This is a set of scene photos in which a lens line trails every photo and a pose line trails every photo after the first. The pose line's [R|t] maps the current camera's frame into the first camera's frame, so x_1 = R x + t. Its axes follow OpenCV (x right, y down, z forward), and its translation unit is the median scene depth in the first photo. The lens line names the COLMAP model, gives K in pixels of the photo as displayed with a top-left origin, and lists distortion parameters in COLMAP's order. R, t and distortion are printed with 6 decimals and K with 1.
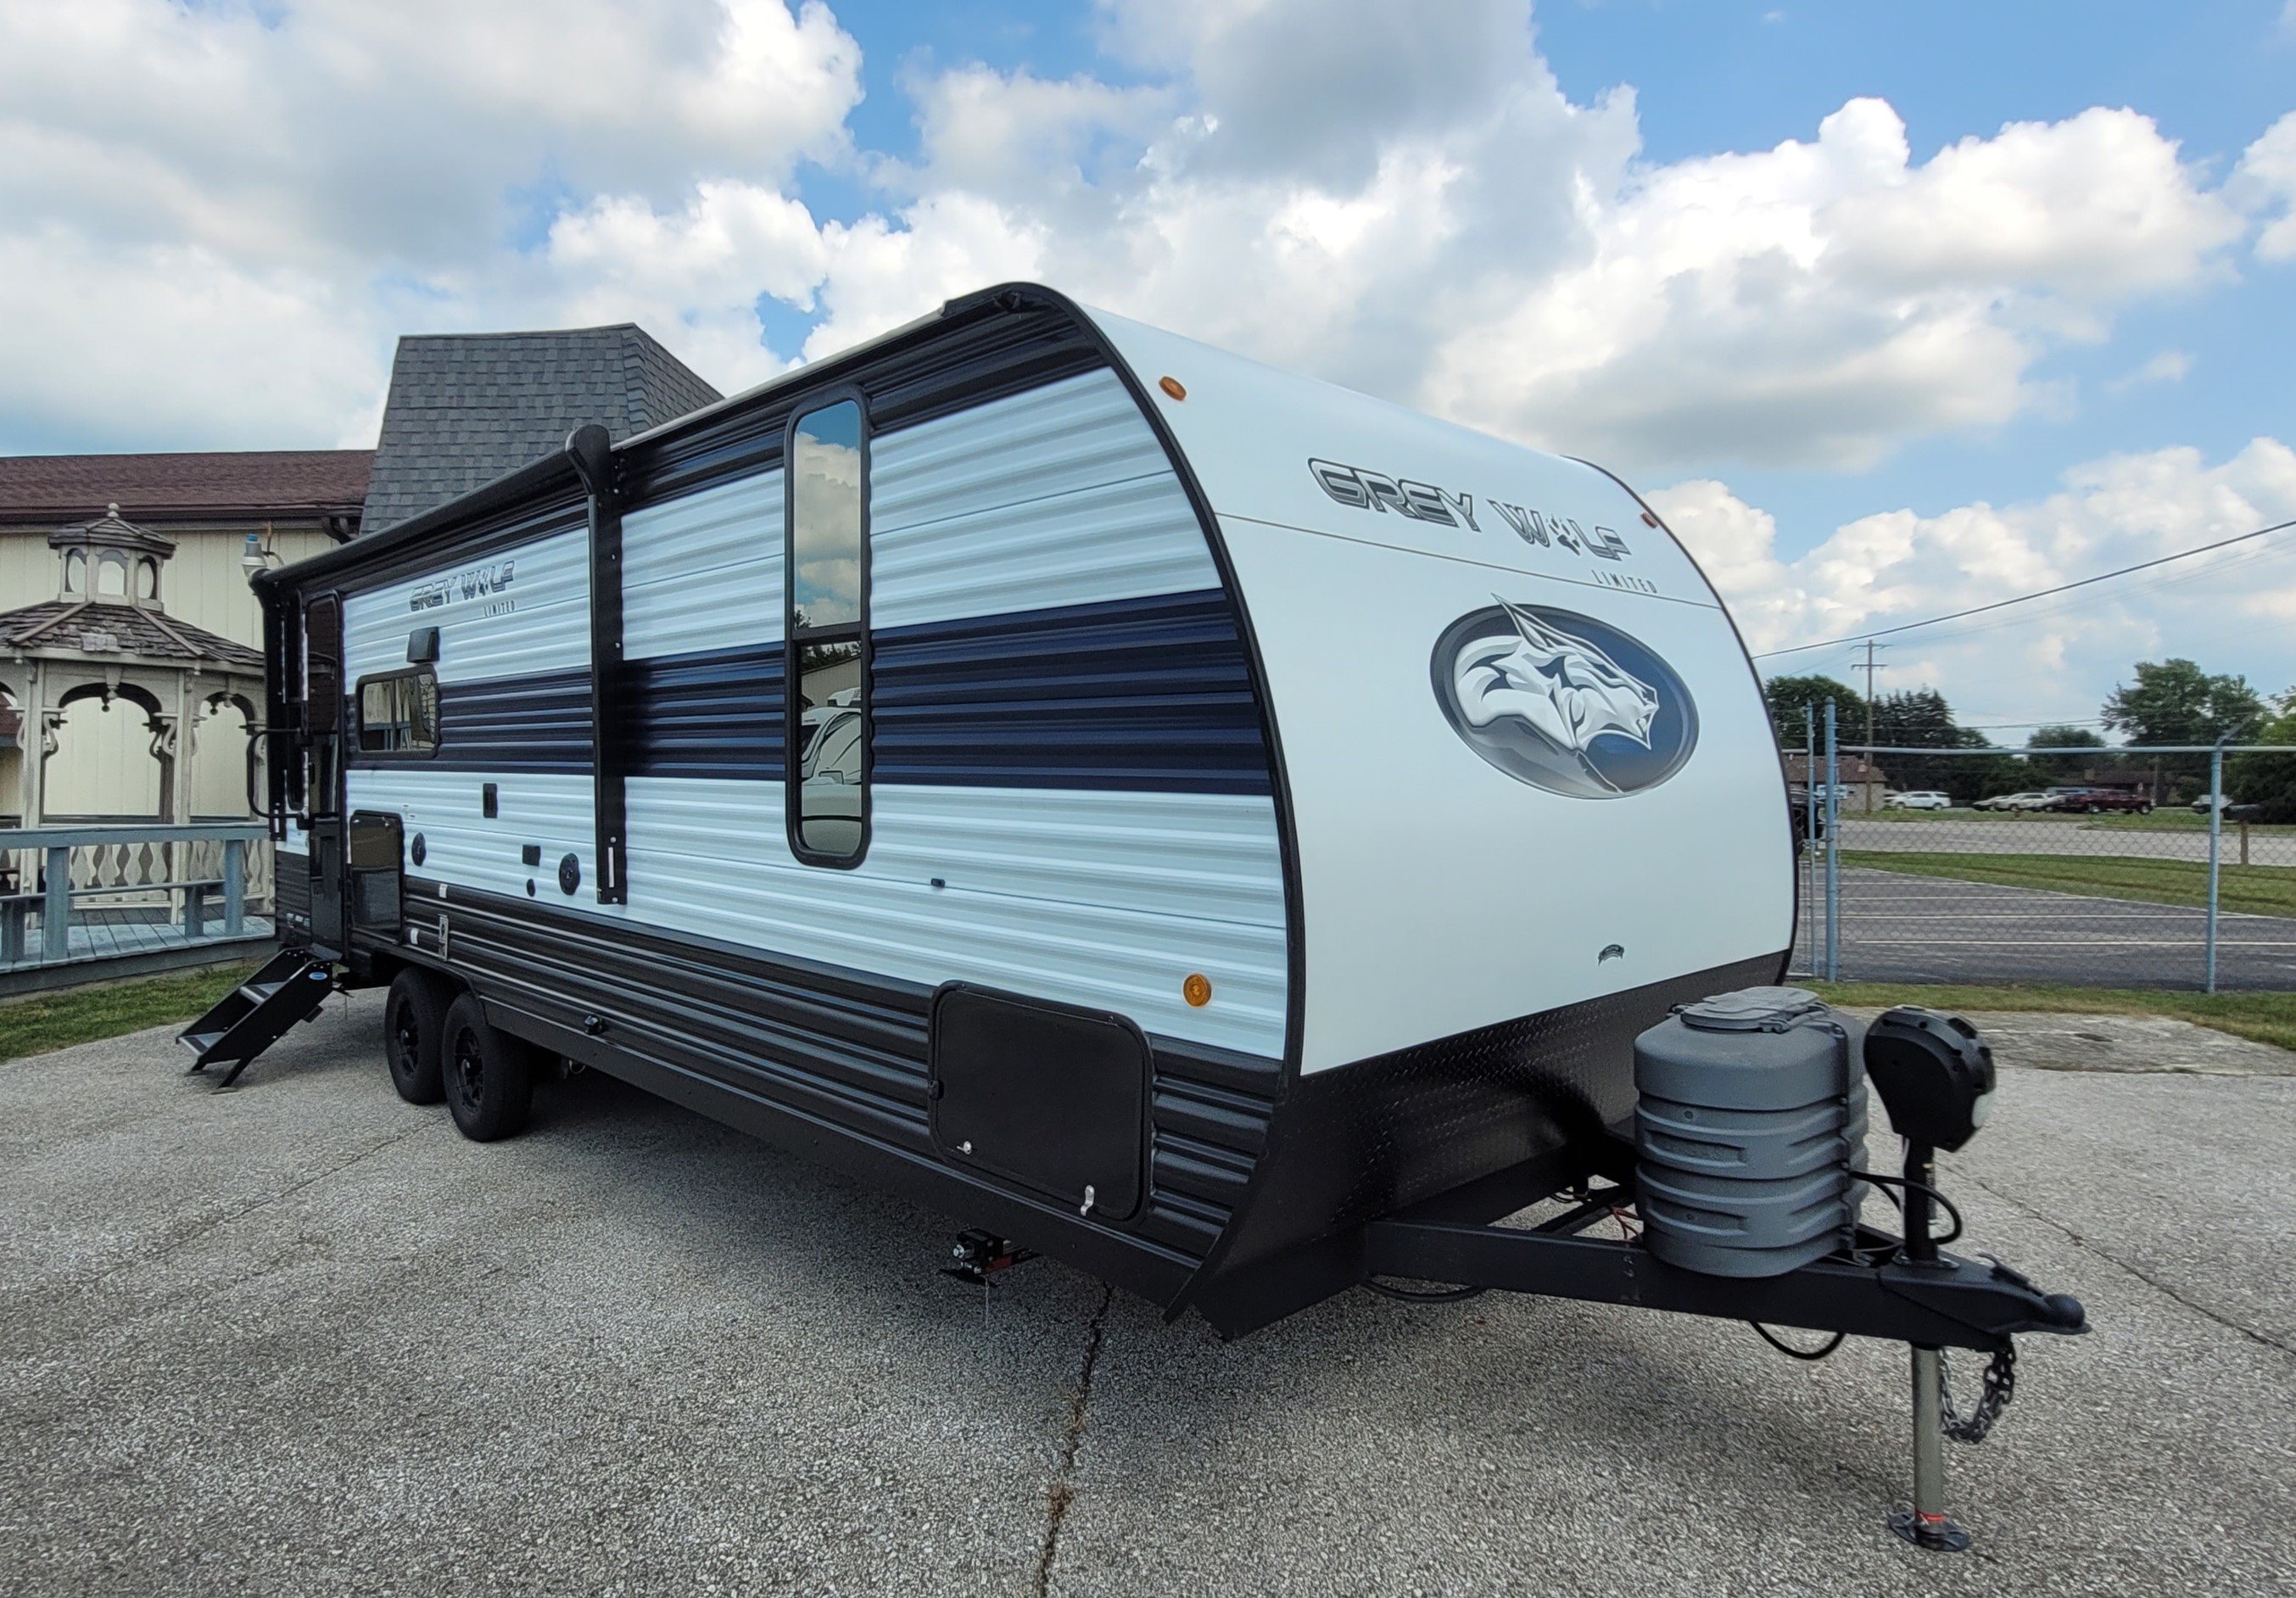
lens RADIAL K [[1121.4, 0, 1148.0], [0, 1121.4, 799.0], [0, 0, 1]] dist [0.027383, 0.000185]
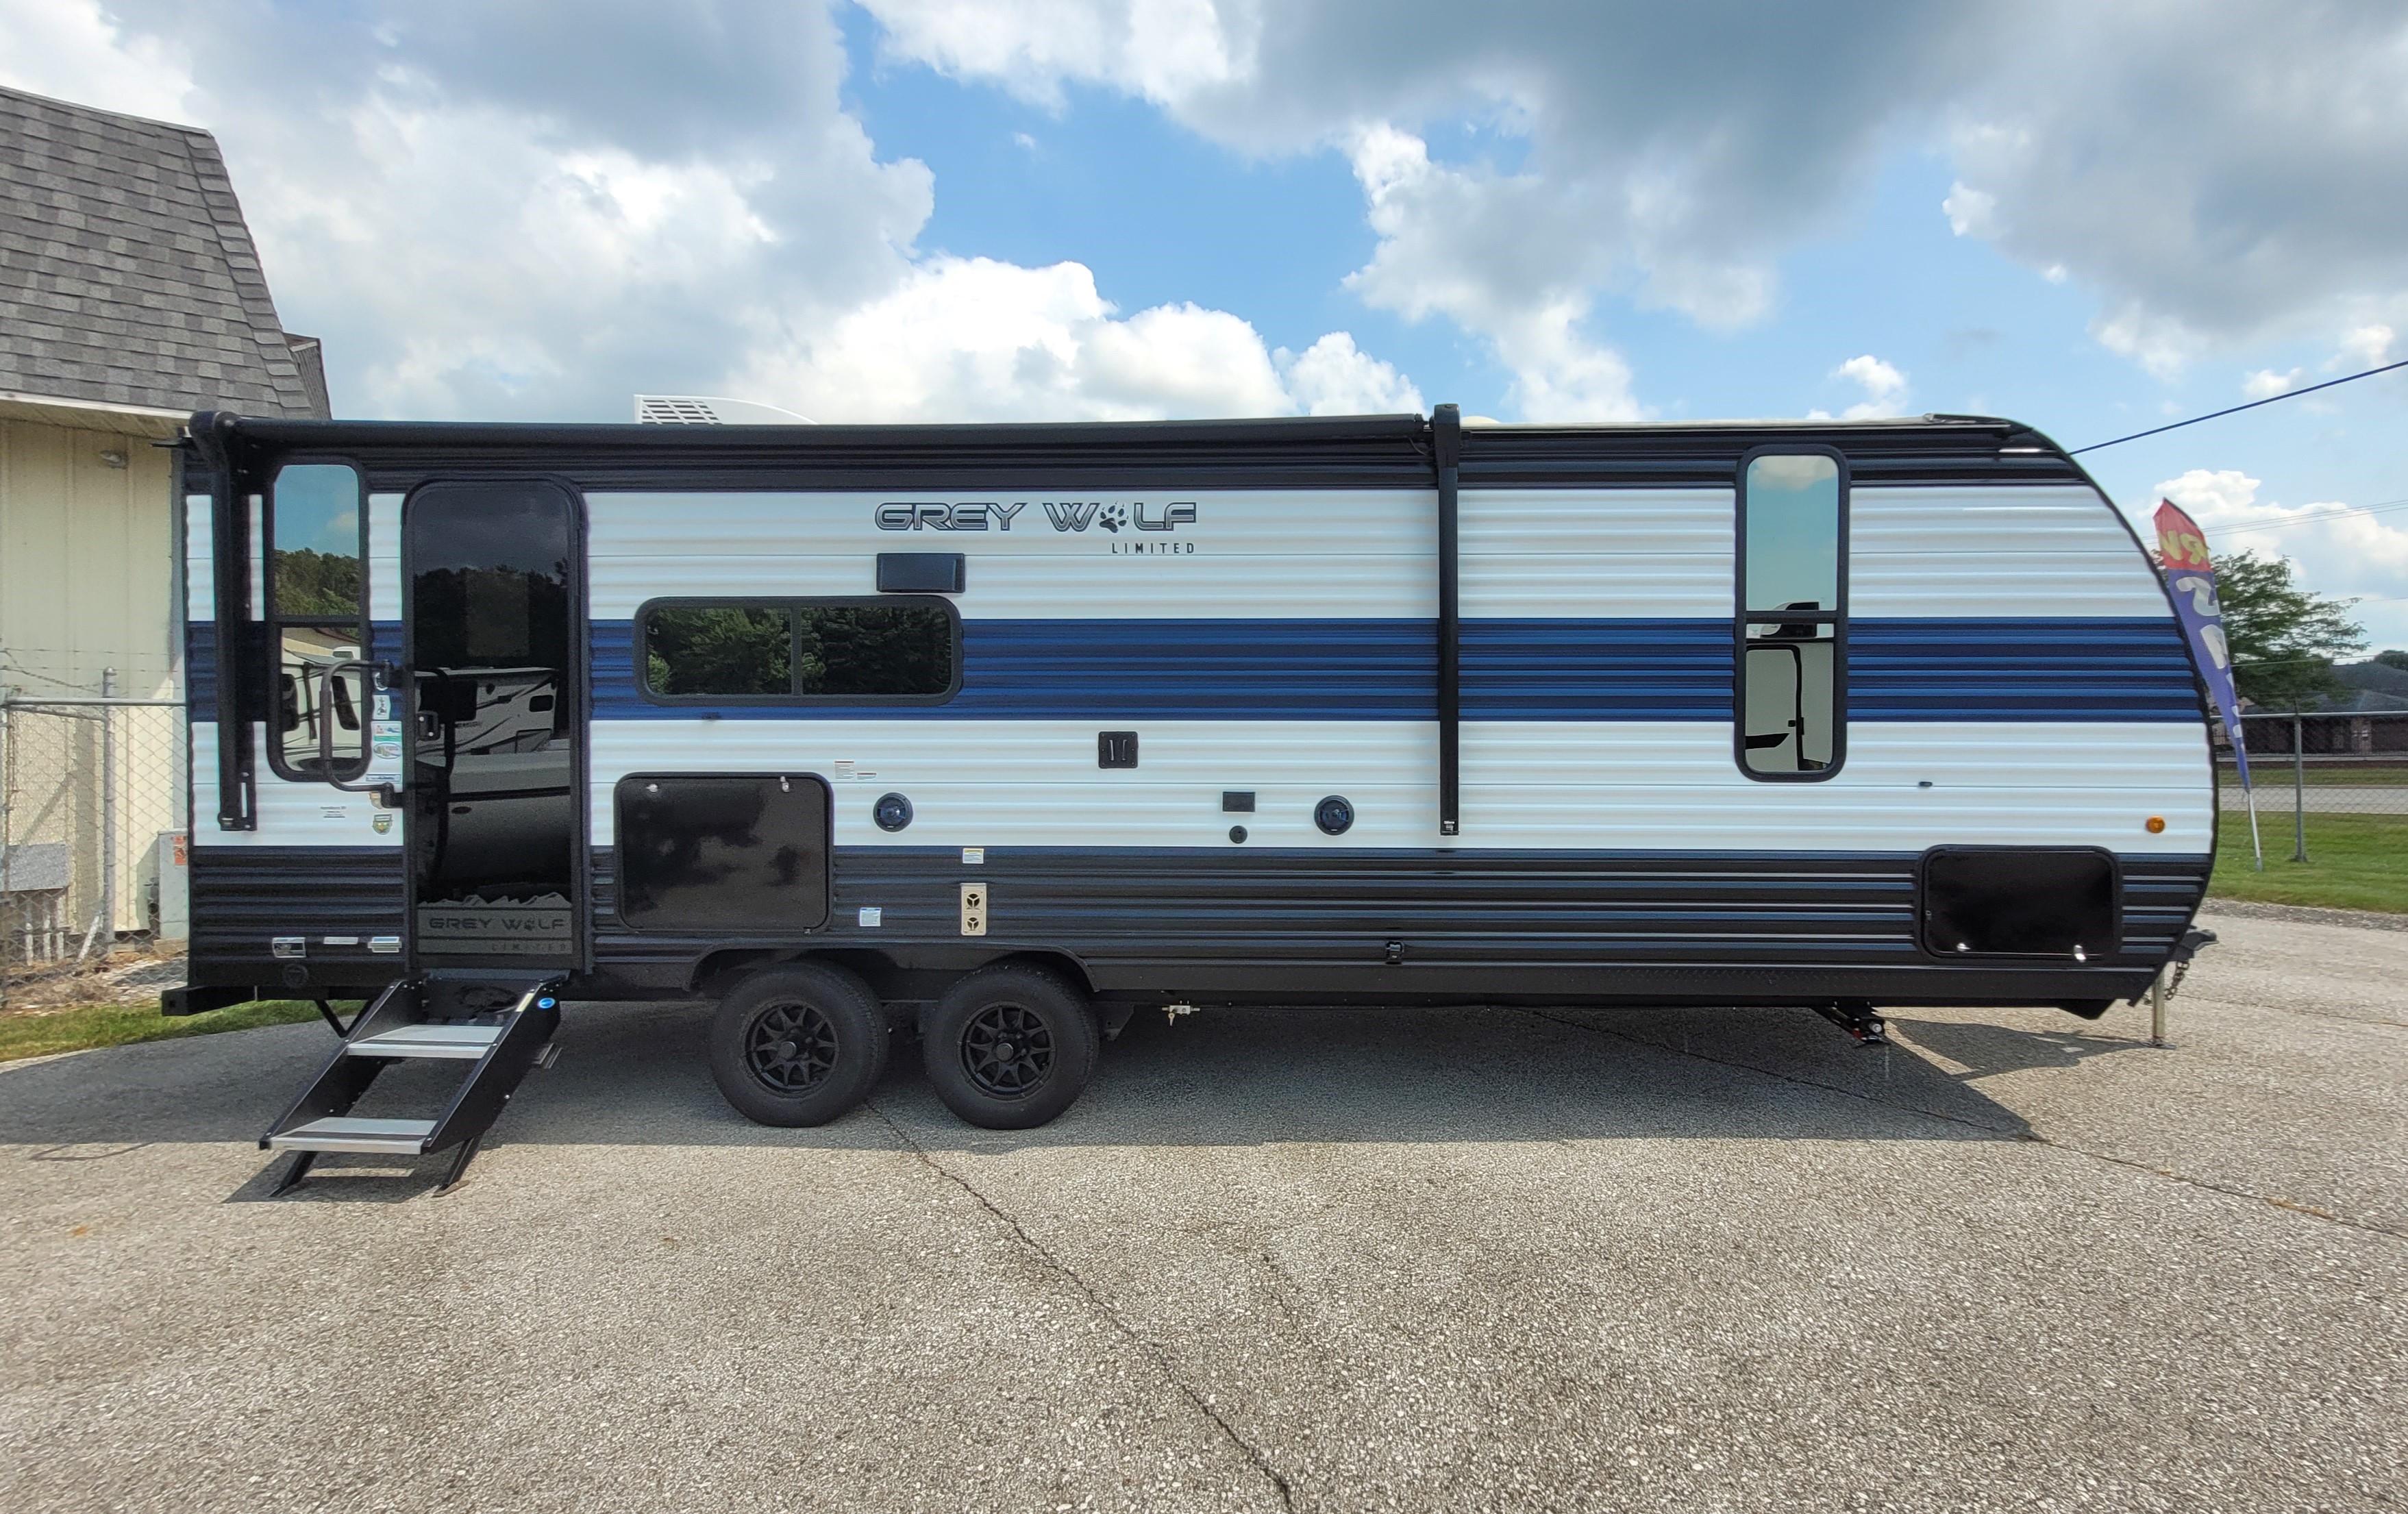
lens RADIAL K [[945.5, 0, 1209.2], [0, 945.5, 744.1], [0, 0, 1]] dist [-0.003632, -0.000337]
pose [[0.784154, -0.015677, 0.620369, -1.249441], [0.021537, 0.999766, -0.001958, -0.000030], [-0.620193, 0.014897, 0.784308, 0.416709]]
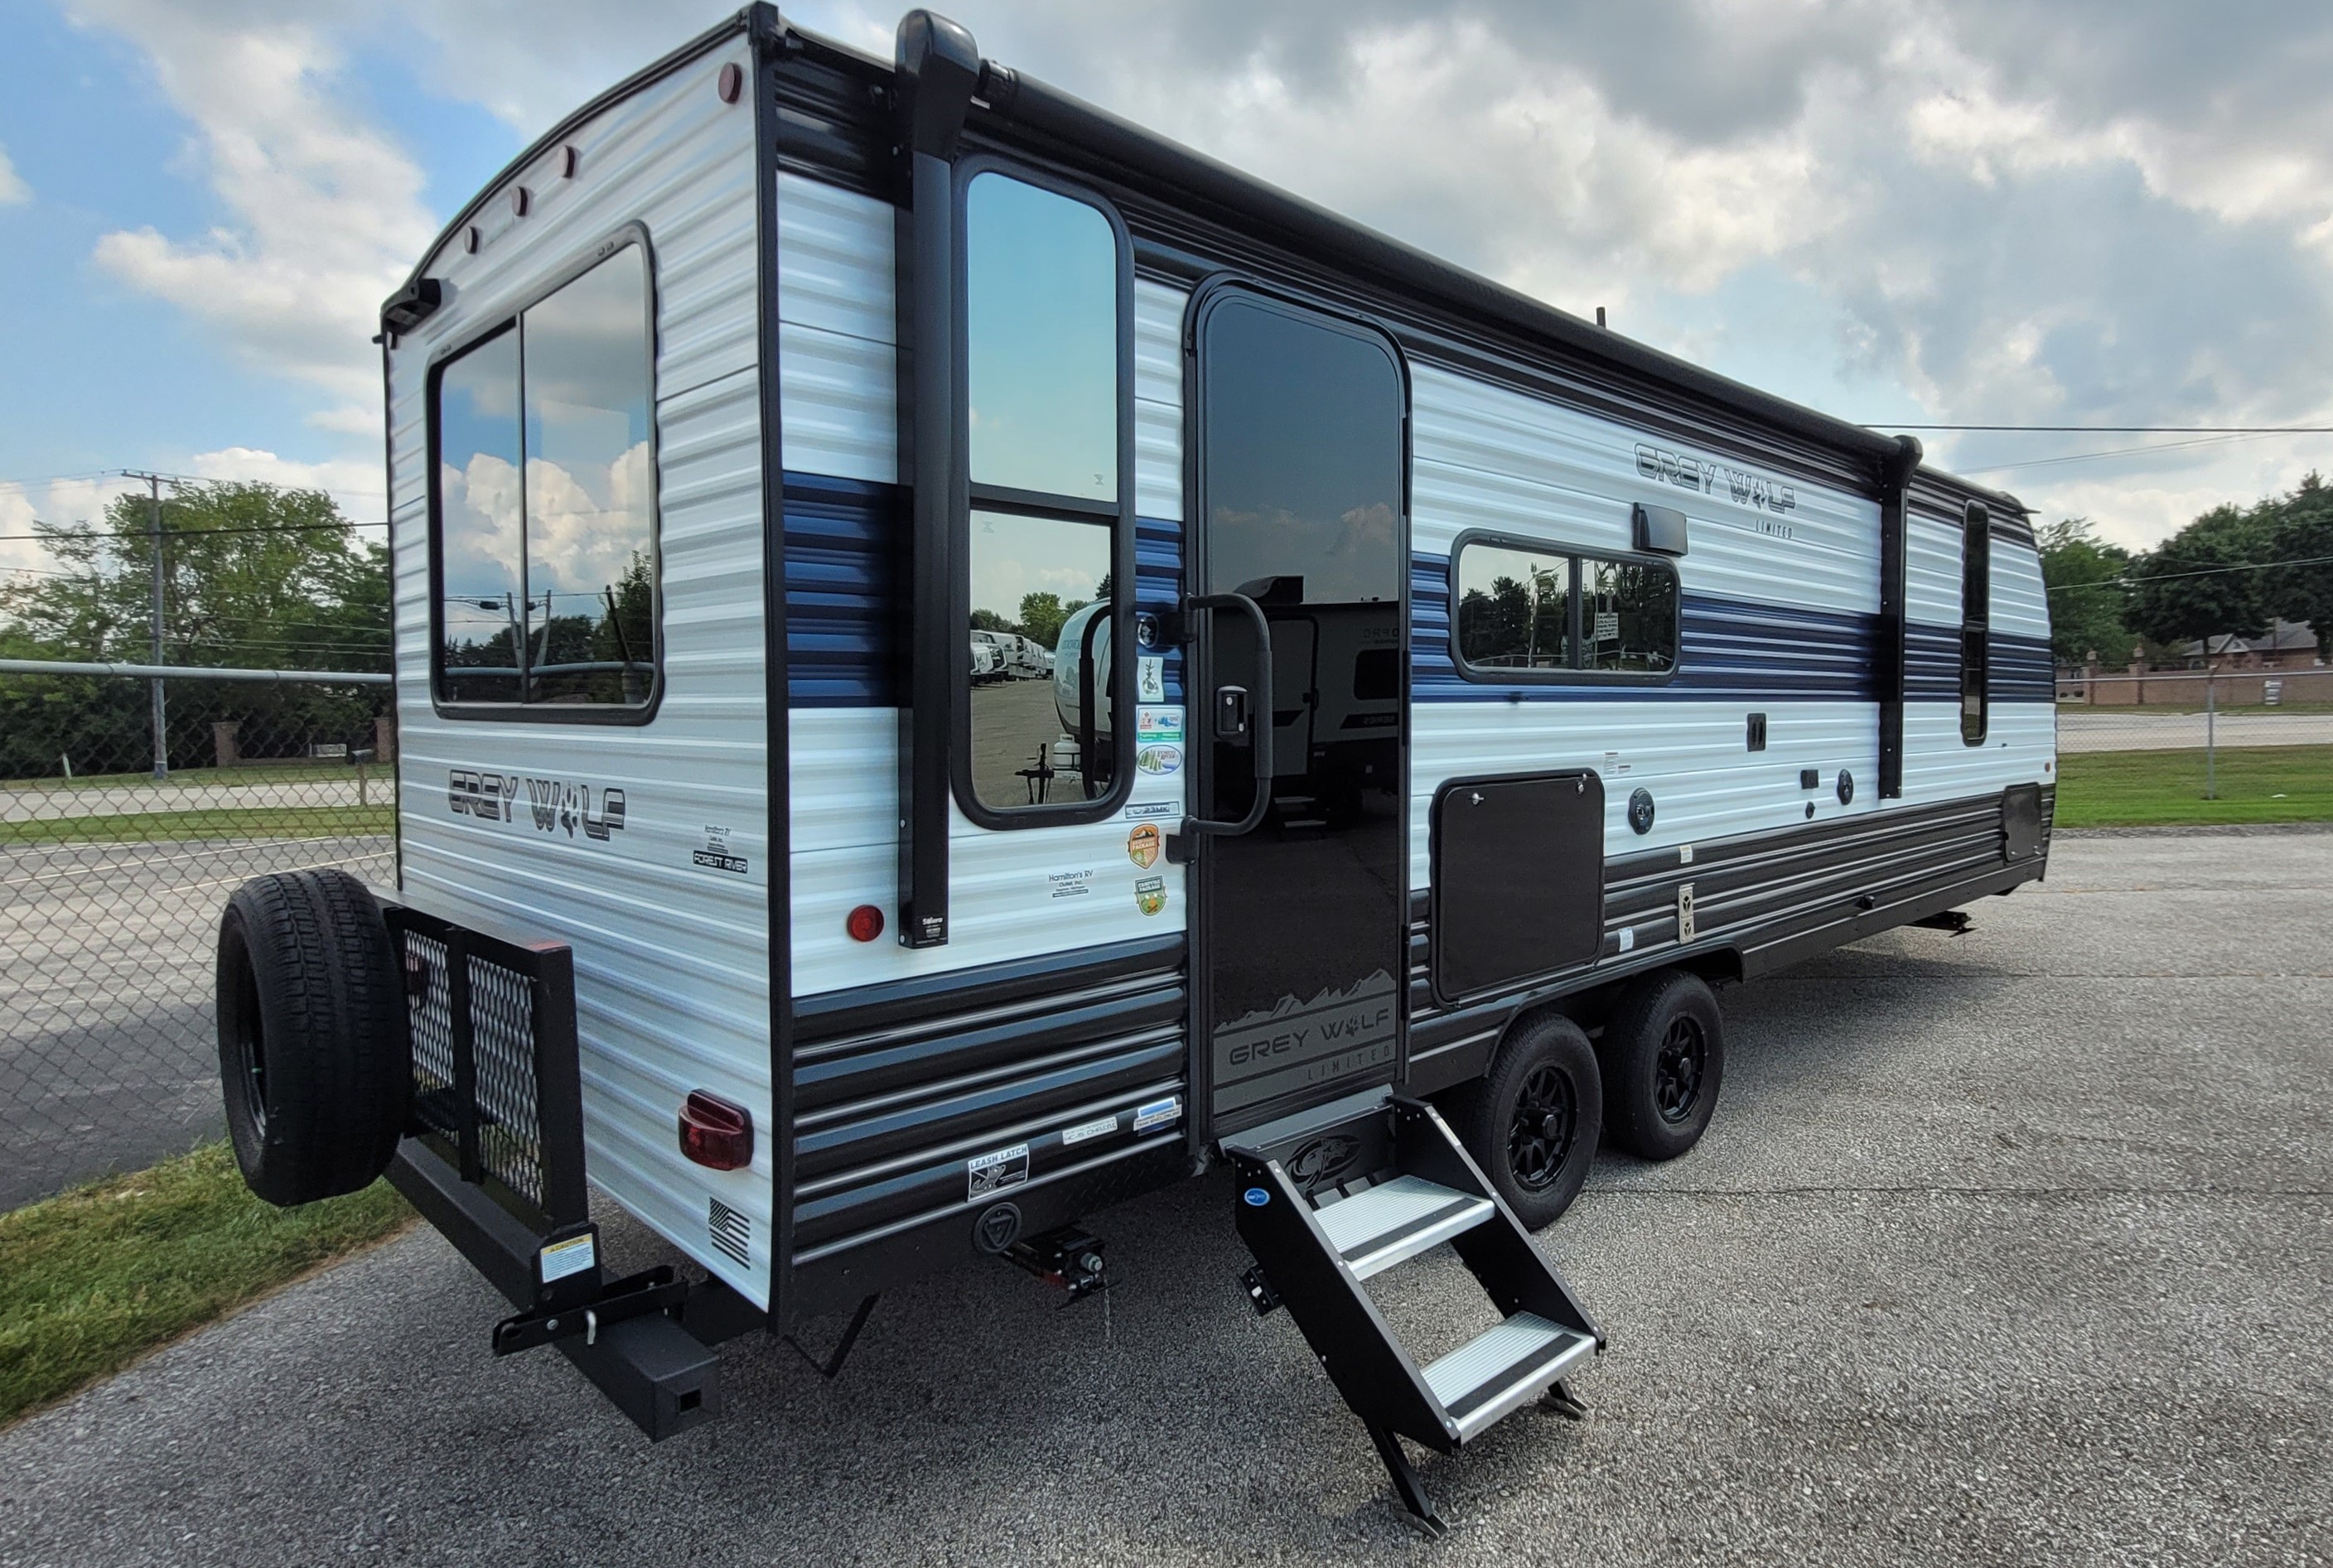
lens RADIAL K [[1306.1, 0, 1165.8], [0, 1306.1, 740.7], [0, 0, 1]] dist [0.006054, 0.001086]
pose [[0.095962, -0.037263, 0.994687, -2.082700], [0.028551, 0.998991, 0.034670, -0.051986], [-0.994975, 0.025072, 0.096929, 1.701571]]
